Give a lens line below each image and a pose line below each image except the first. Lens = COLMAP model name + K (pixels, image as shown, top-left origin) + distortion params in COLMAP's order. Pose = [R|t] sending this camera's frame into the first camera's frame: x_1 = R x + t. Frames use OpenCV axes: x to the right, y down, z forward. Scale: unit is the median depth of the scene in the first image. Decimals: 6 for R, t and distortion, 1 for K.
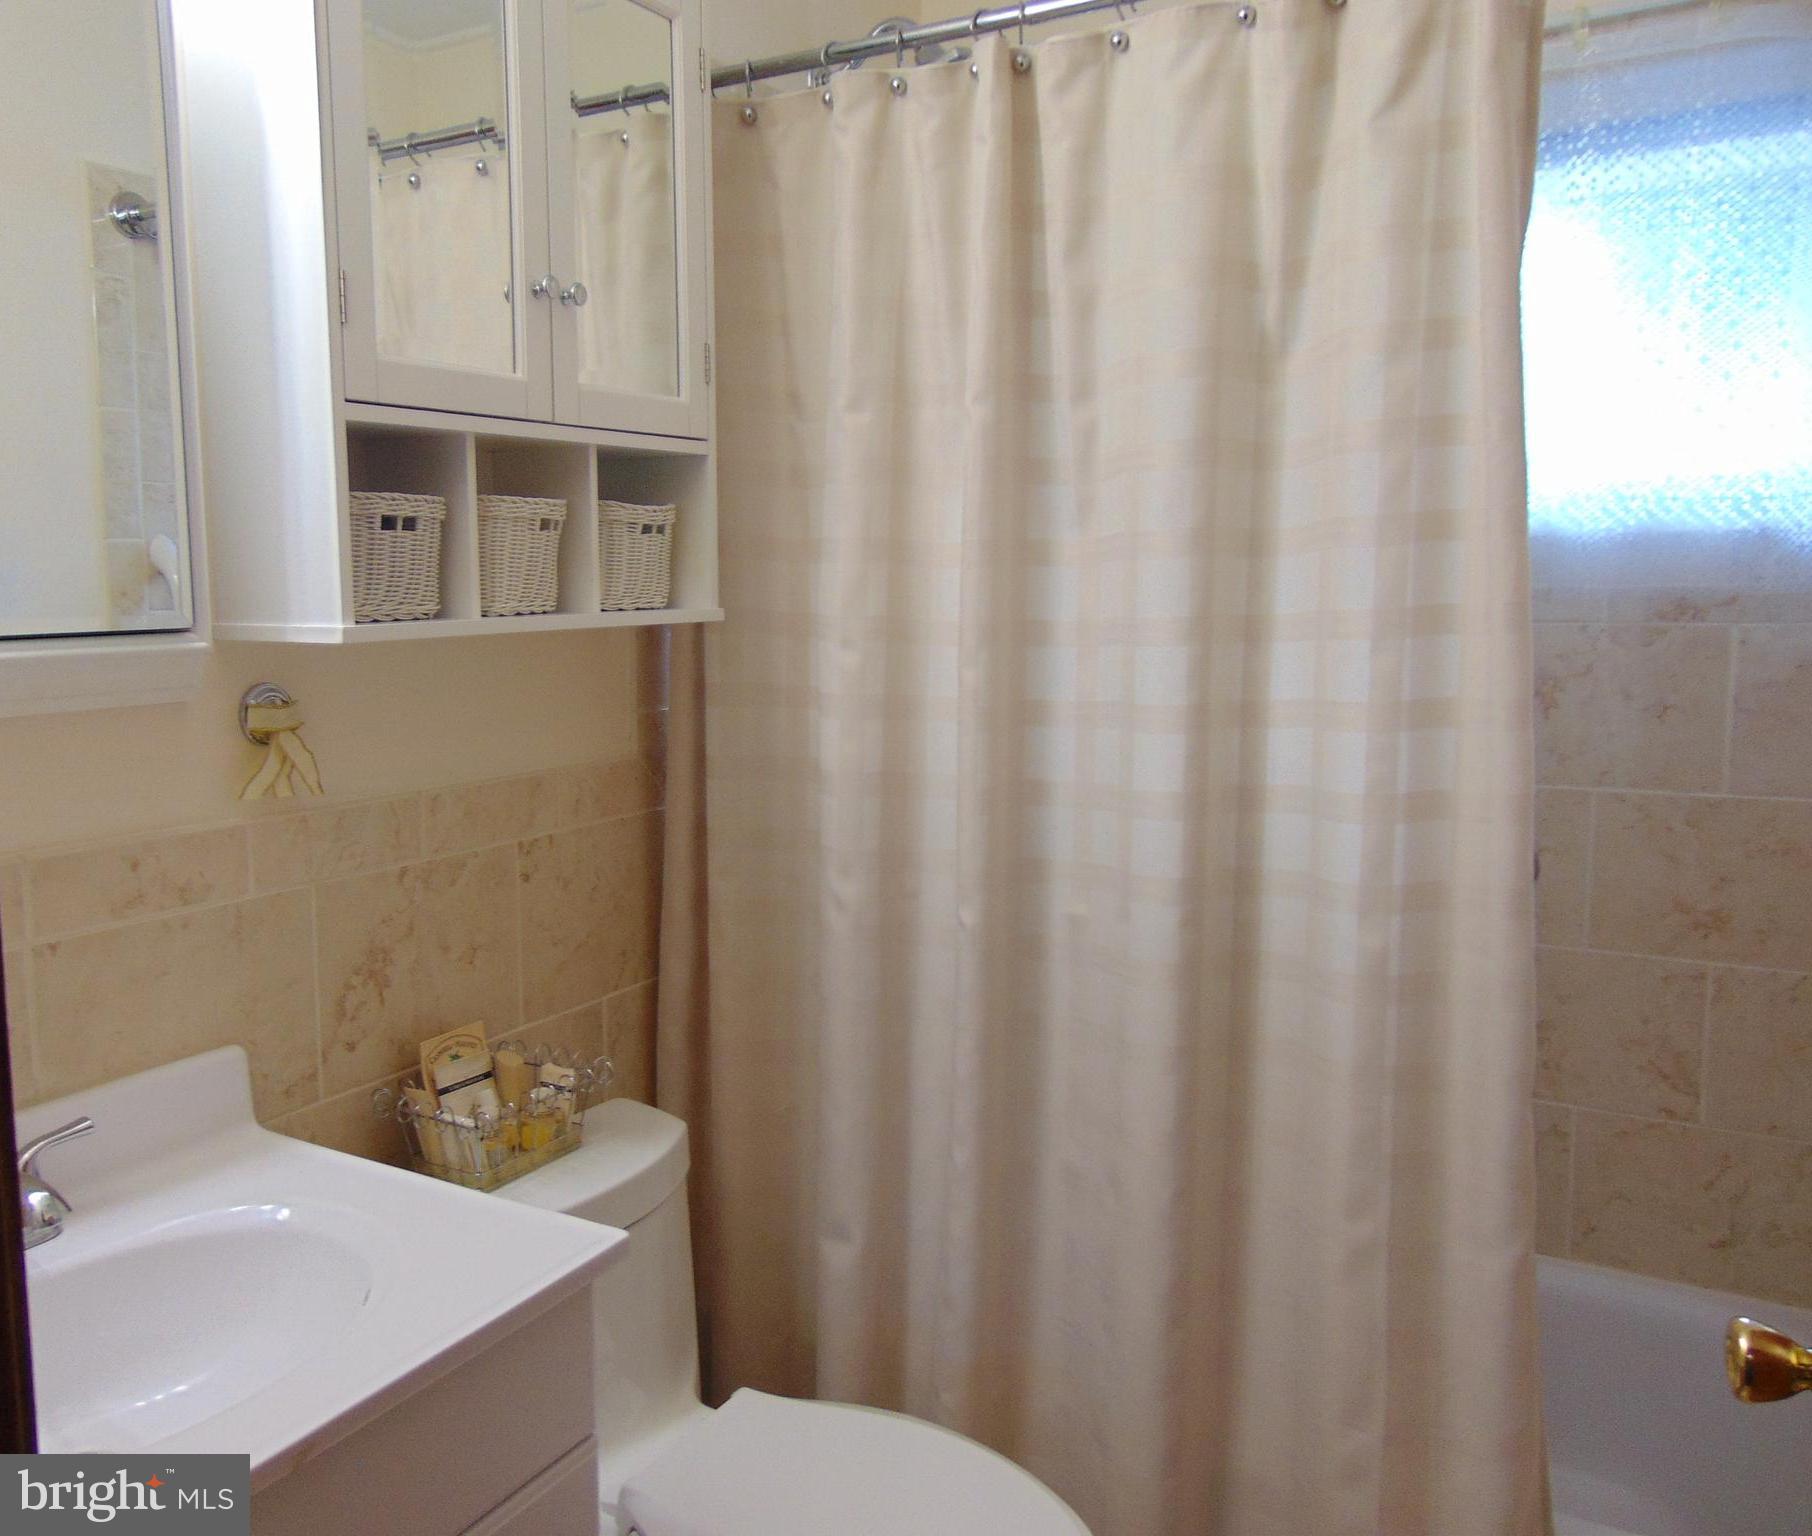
lens RADIAL K [[1546.3, 0, 796.2], [0, 1546.3, 756.3], [0, 0, 1]] dist [-0.048136, 0.065756]
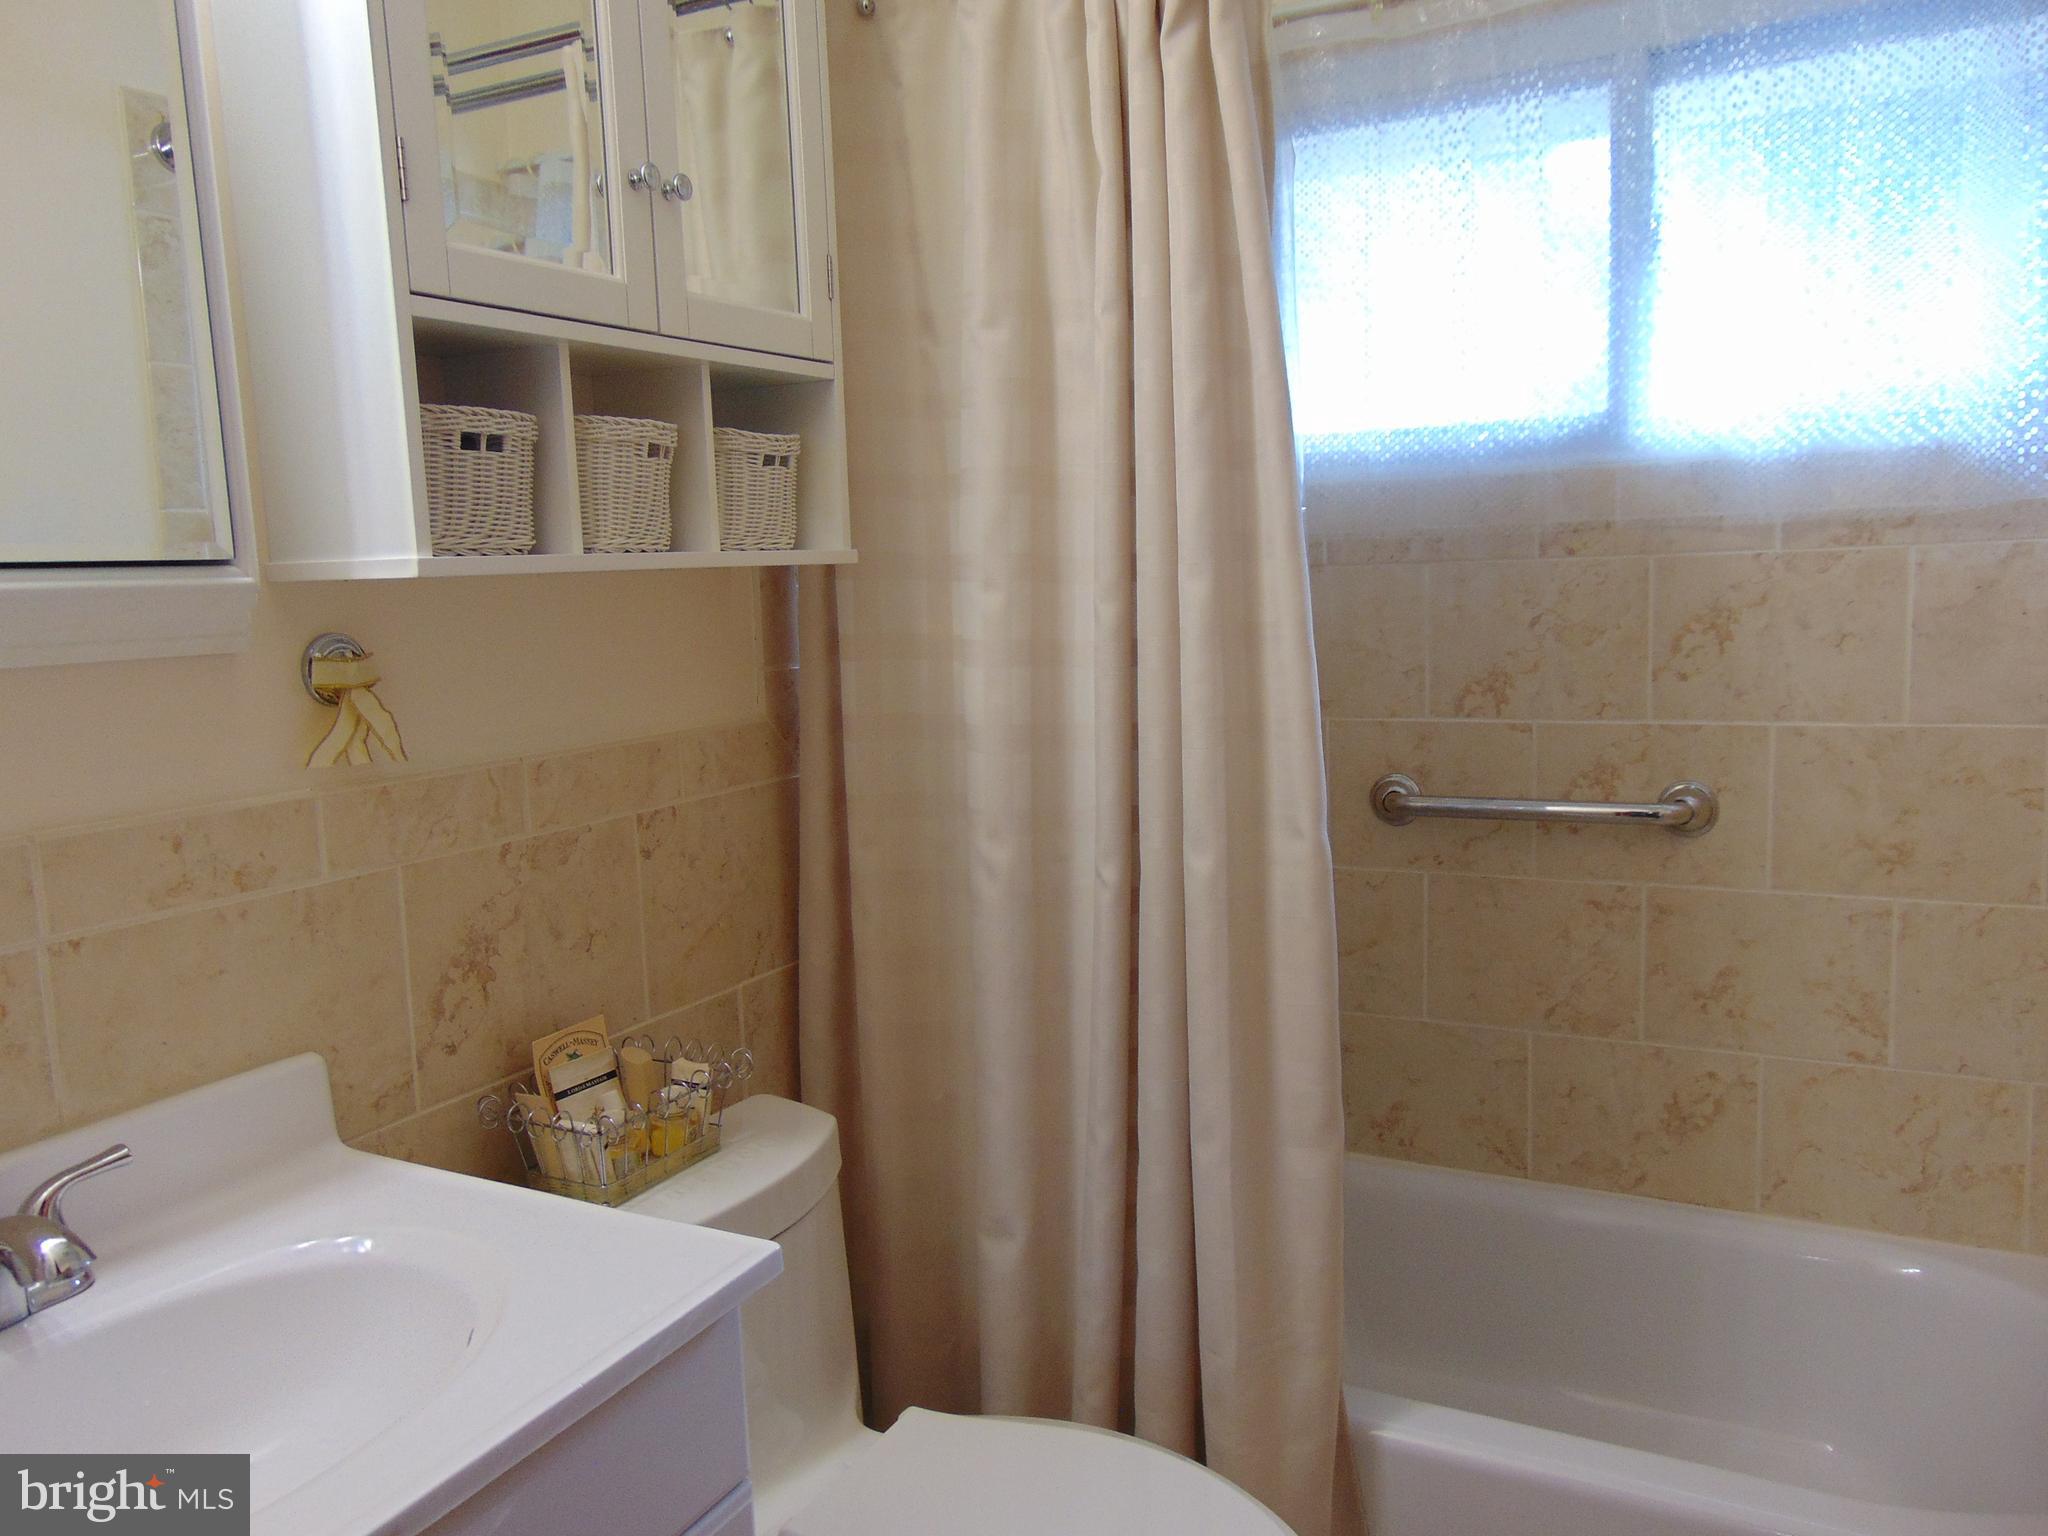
lens RADIAL K [[1516.1, 0, 1023.1], [0, 1516.1, 766.6], [0, 0, 1]] dist [-0.040879, 0.053598]
pose [[0.996951, -0.035231, 0.069631, -0.016126], [0.034865, 0.999371, 0.006465, 0.029437], [-0.069815, -0.004018, 0.997552, 0.105693]]
